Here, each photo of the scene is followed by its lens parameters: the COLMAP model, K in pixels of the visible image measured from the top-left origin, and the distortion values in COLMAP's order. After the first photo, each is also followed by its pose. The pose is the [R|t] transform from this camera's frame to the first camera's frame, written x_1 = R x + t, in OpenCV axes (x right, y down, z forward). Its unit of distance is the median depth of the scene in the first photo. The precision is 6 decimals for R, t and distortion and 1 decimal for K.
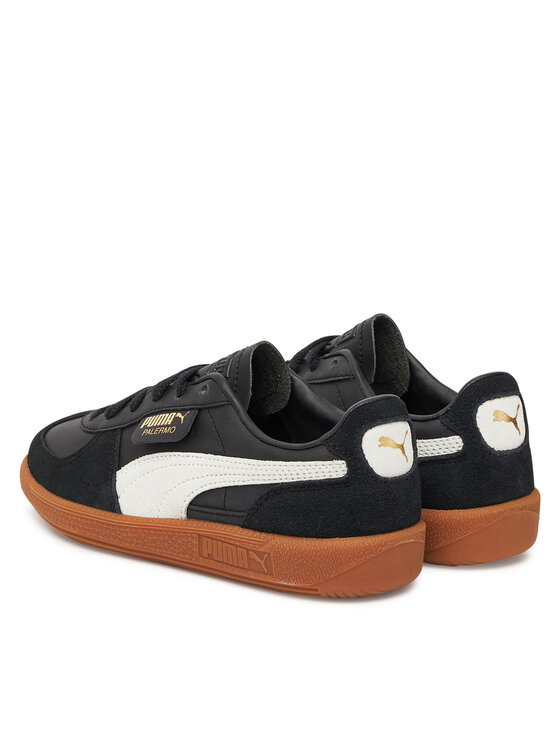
lens RADIAL K [[1768.4, 0, 280.0], [0, 1768.4, 373.0], [0, 0, 1]] dist [0.045973, 0.198783]
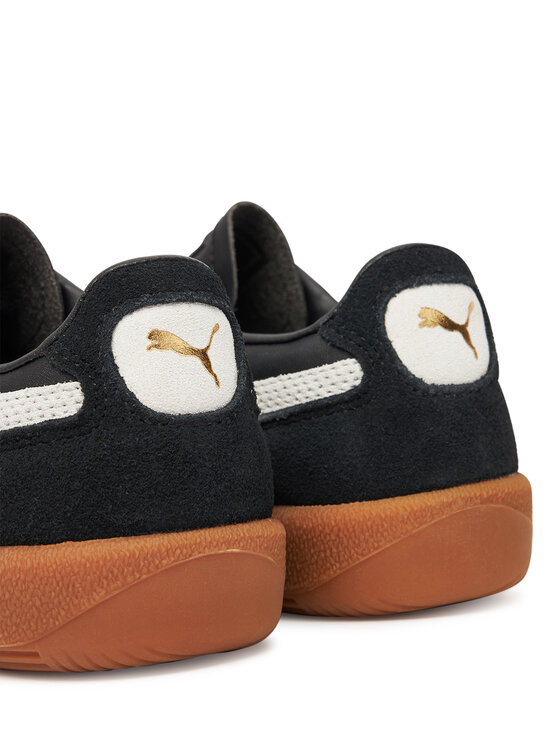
lens RADIAL K [[1387.6, 0, 280.0], [0, 1387.6, 373.0], [0, 0, 1]] dist [-0.662737, 5.719851]
pose [[0.990720, -0.052965, -0.125173, 0.130242], [0.035031, 0.989338, -0.141360, 0.096305], [0.131326, 0.135663, 0.982013, 0.601058]]
